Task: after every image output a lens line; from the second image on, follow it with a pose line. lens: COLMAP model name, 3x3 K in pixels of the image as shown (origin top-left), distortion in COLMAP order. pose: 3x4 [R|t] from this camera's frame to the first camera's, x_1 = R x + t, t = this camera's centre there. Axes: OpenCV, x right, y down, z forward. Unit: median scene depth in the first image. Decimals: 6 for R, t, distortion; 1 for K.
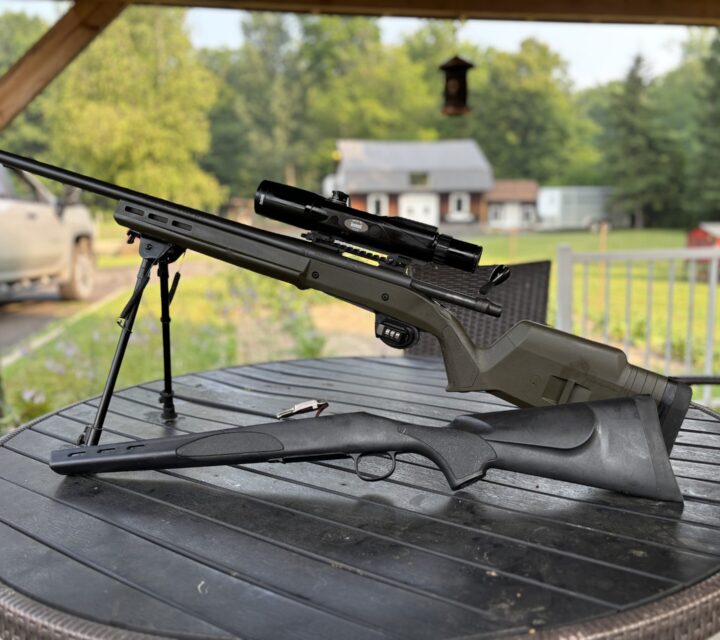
lens RADIAL K [[646.6, 0, 362.7], [0, 646.6, 318.1], [0, 0, 1]] dist [0.008912, 0.008785]
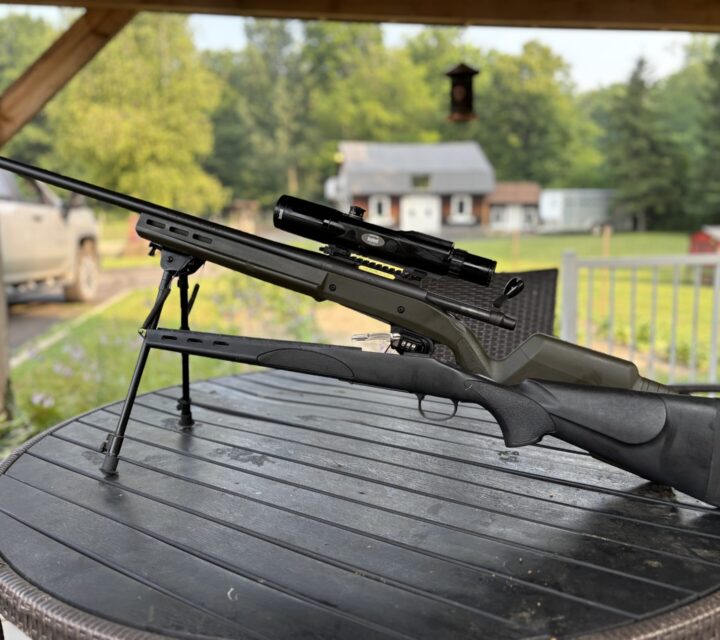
lens RADIAL K [[647.5, 0, 359.1], [0, 647.5, 315.5], [0, 0, 1]] dist [0.012192, 0.006506]
pose [[0.999977, 0.003468, -0.005746, -0.004017], [-0.003498, 0.999980, -0.005224, -0.002568], [0.005728, 0.005244, 0.999970, -0.003967]]
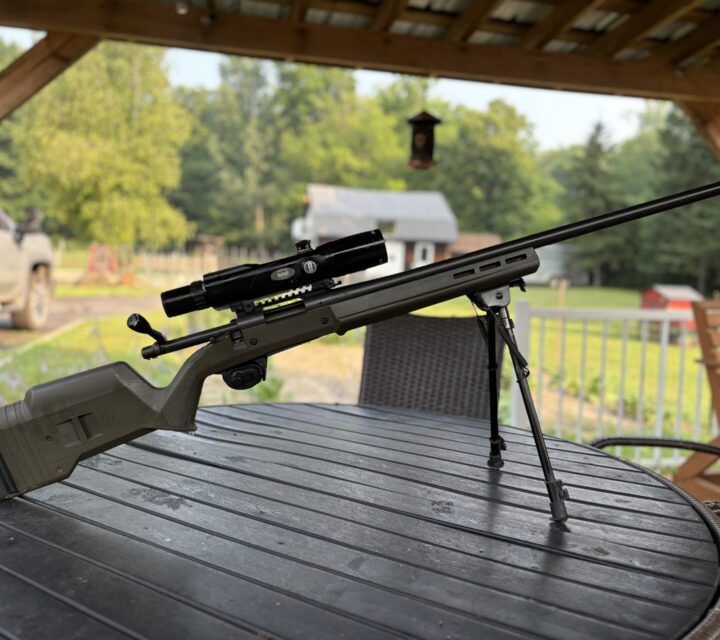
lens RADIAL K [[643.4, 0, 362.4], [0, 643.4, 318.9], [0, 0, 1]] dist [0.017567, -0.010432]
pose [[0.997227, 0.050470, 0.054684, 0.003087], [-0.046788, 0.996679, -0.066644, -0.001756], [-0.057866, 0.063901, 0.996277, 0.004160]]
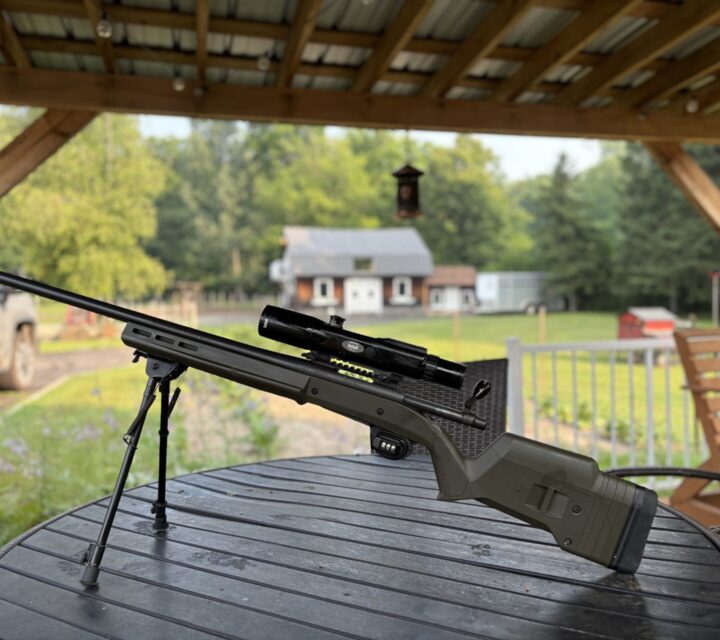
lens RADIAL K [[647.5, 0, 359.1], [0, 647.5, 315.5], [0, 0, 1]] dist [0.012192, 0.006506]
pose [[0.996314, -0.003041, 0.085733, -0.013839], [0.013777, 0.992071, -0.124921, -0.008568], [-0.084673, 0.125642, 0.988456, -0.014570]]
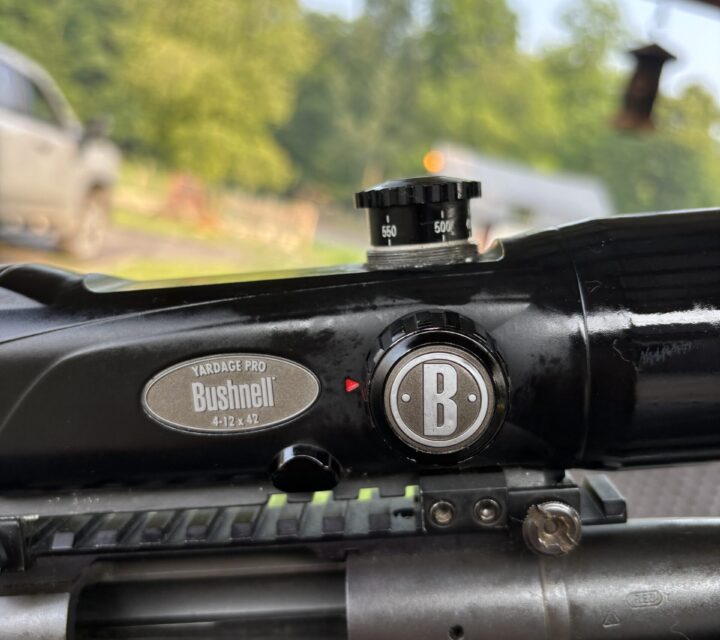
lens RADIAL K [[647.5, 0, 359.1], [0, 647.5, 315.5], [0, 0, 1]] dist [0.012192, 0.006506]
pose [[0.963071, 0.253094, -0.091851, -0.009860], [-0.254992, 0.966898, -0.009352, -0.054320], [0.086444, 0.032428, 0.995729, 0.303758]]
